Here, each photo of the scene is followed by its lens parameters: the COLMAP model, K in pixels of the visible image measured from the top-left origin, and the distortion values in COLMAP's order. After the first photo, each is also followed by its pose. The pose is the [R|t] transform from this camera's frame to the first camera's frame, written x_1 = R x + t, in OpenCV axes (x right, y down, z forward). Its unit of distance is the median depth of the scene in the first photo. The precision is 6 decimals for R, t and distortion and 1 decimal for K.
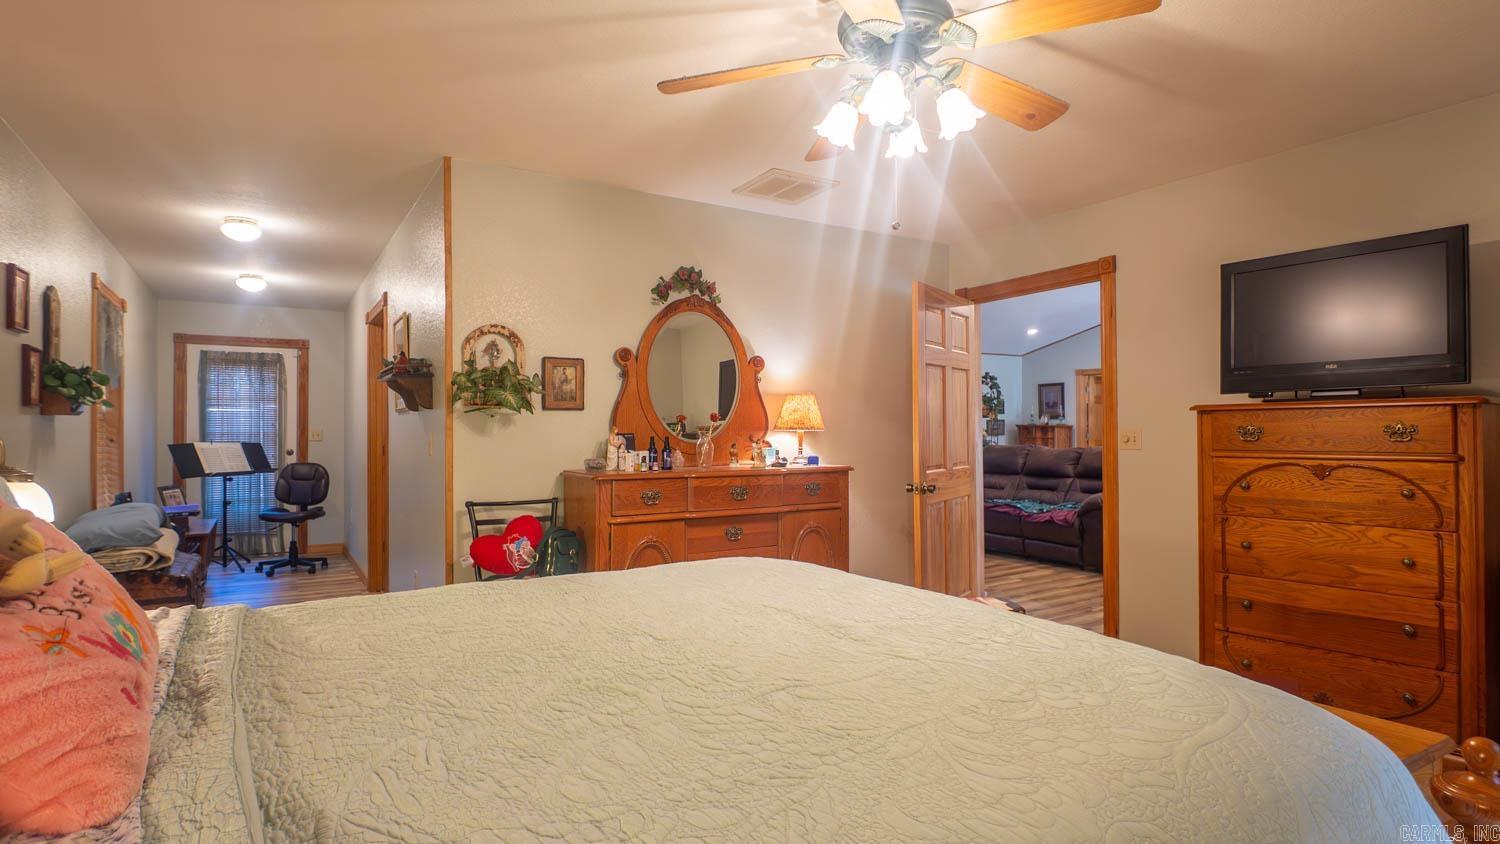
lens RADIAL K [[768.2, 0, 752.5], [0, 768.2, 429.7], [0, 0, 1]] dist [0.011623, -0.025647]
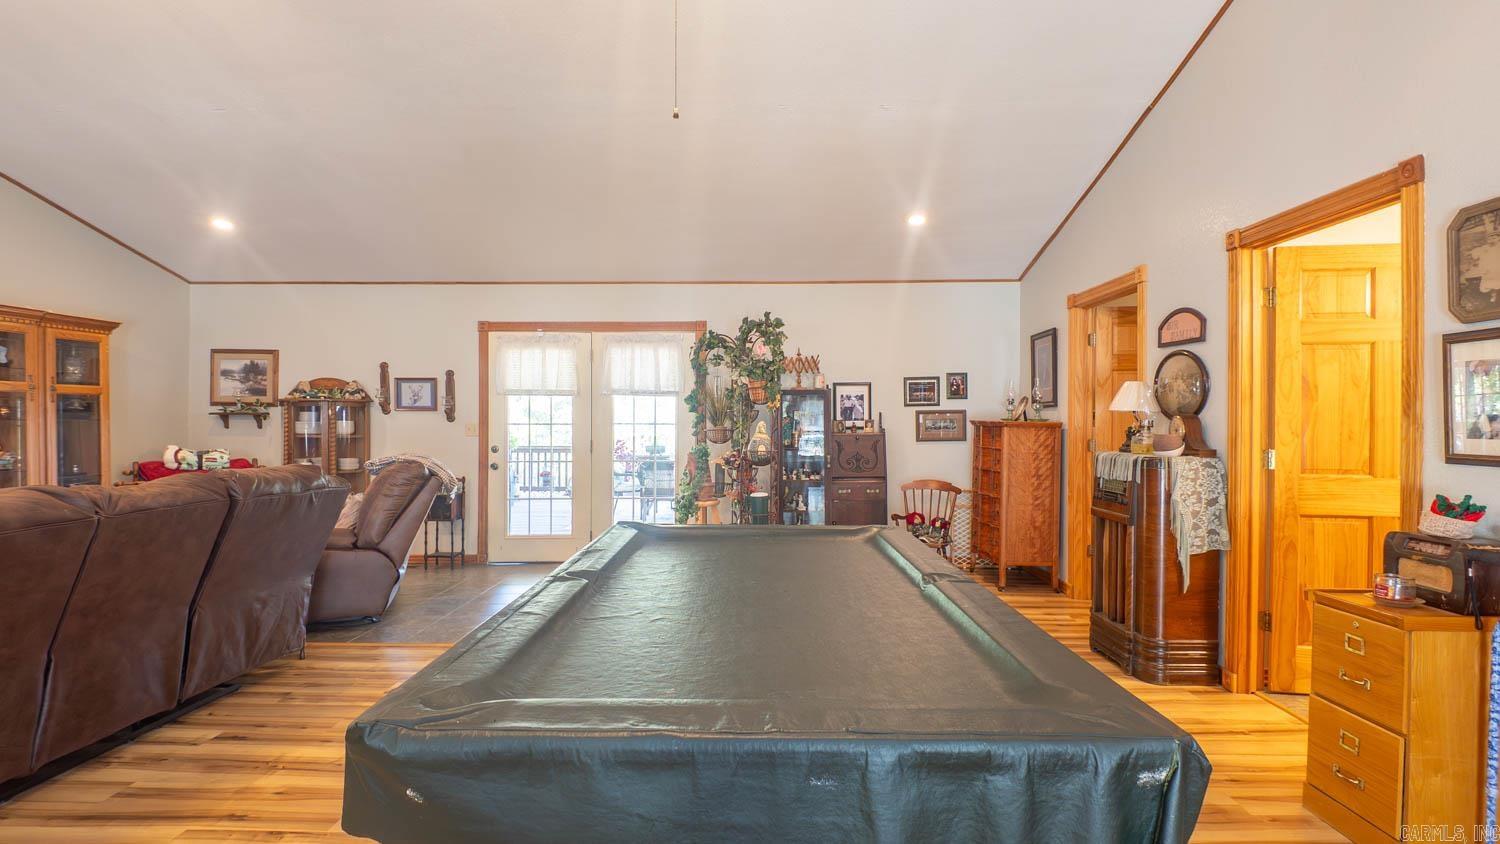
lens RADIAL K [[768.2, 0, 749.6], [0, 768.2, 434.9], [0, 0, 1]] dist [0.011623, -0.025647]
pose [[0.844581, 0.015596, -0.535200, 0.508906], [-0.007738, 0.999827, 0.016924, -0.004593], [0.535372, -0.010153, 0.844556, 0.533296]]
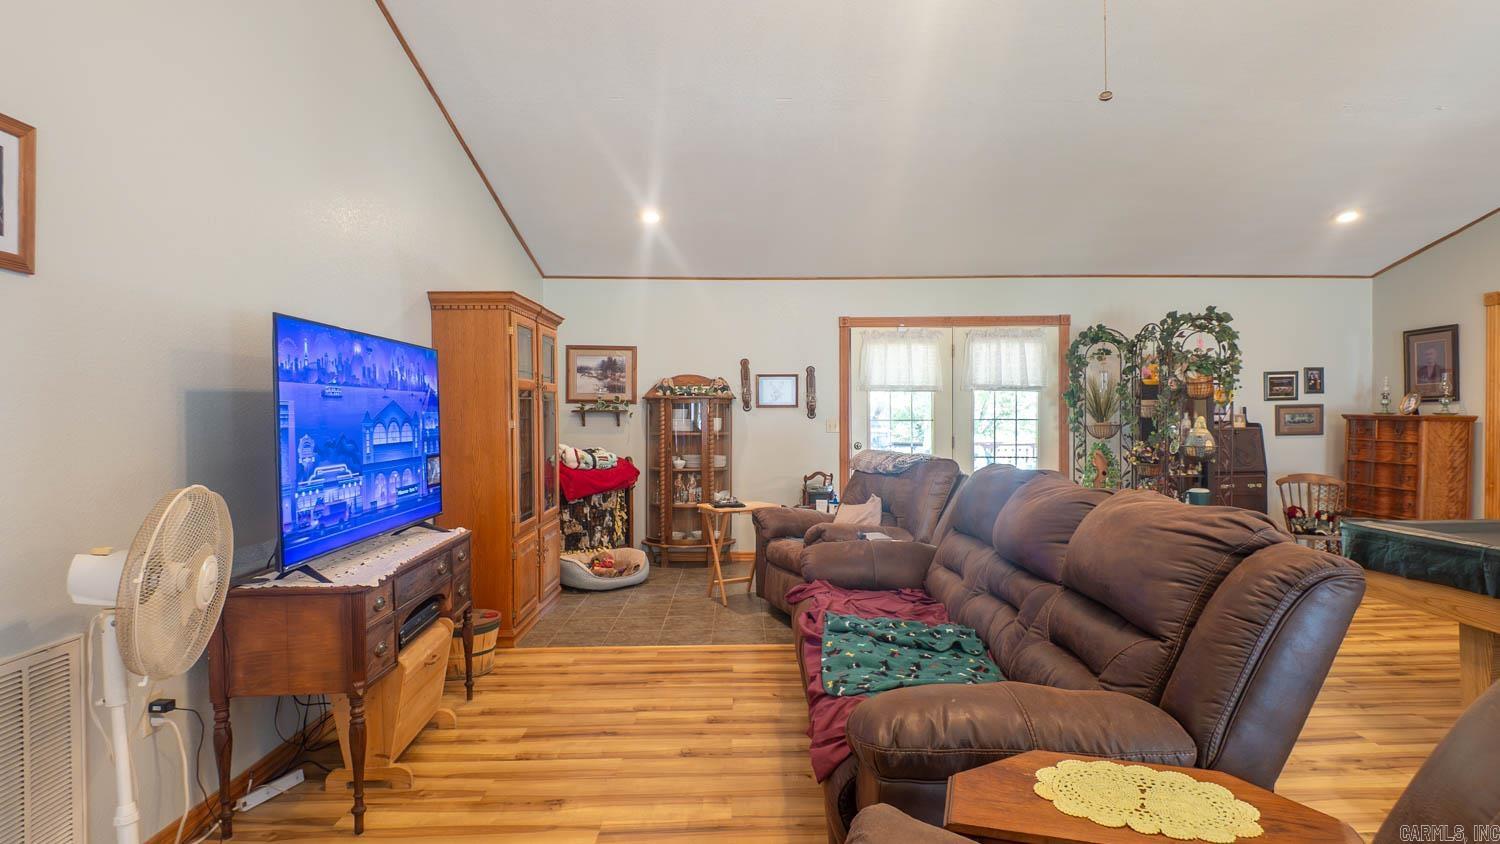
lens RADIAL K [[768.2, 0, 754.3], [0, 768.2, 443.5], [0, 0, 1]] dist [0.011623, -0.025647]
pose [[0.859801, 0.019889, -0.510242, 0.280958], [-0.002539, 0.999395, 0.034677, -0.004140], [0.510624, -0.028519, 0.859331, 0.396731]]
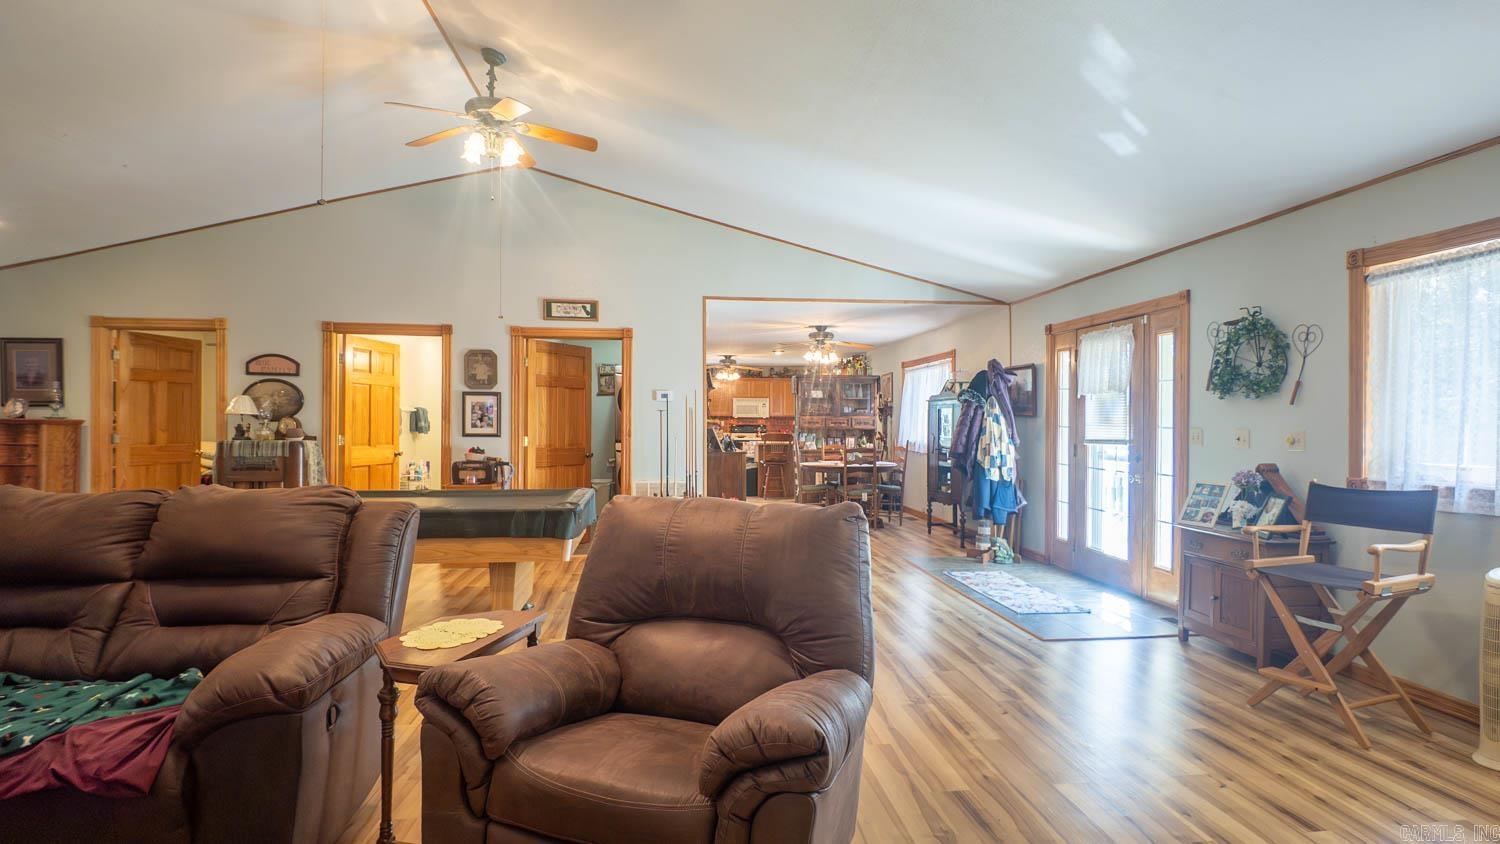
lens RADIAL K [[768.2, 0, 763.9], [0, 768.2, 411.6], [0, 0, 1]] dist [0.011623, -0.025647]
pose [[0.411506, 0.018334, 0.911223, 0.133263], [-0.005575, 0.999830, -0.017600, -0.005064], [-0.911390, 0.002163, 0.411538, 0.361461]]
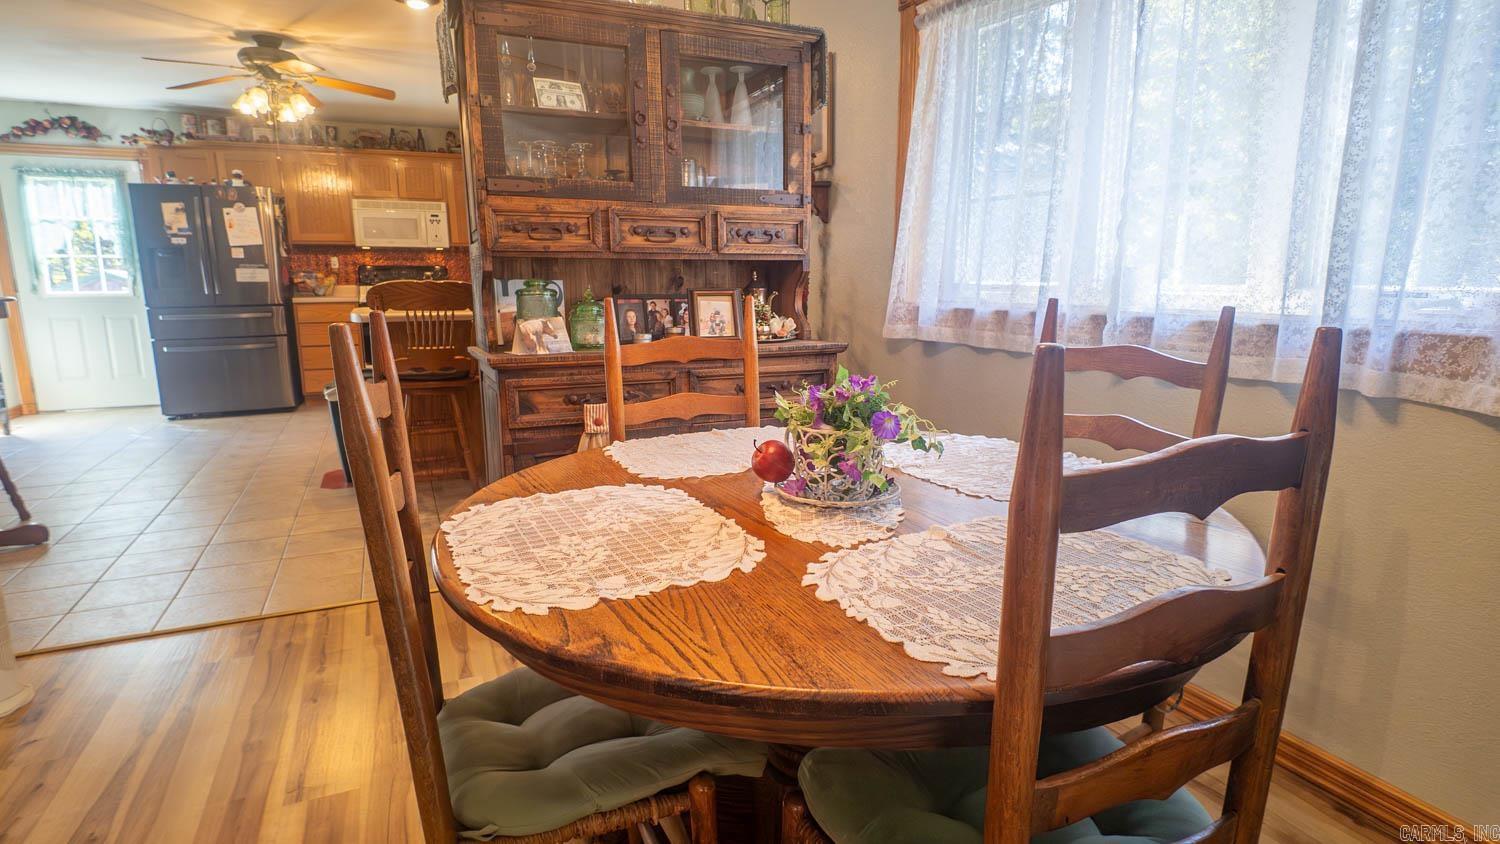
lens RADIAL K [[768.2, 0, 754.9], [0, 768.2, 432.0], [0, 0, 1]] dist [0.011623, -0.025647]
pose [[0.112181, -0.191349, 0.975090, 1.174506], [-0.002997, 0.981215, 0.192896, 0.011963], [-0.993683, -0.024562, 0.109500, 0.751343]]
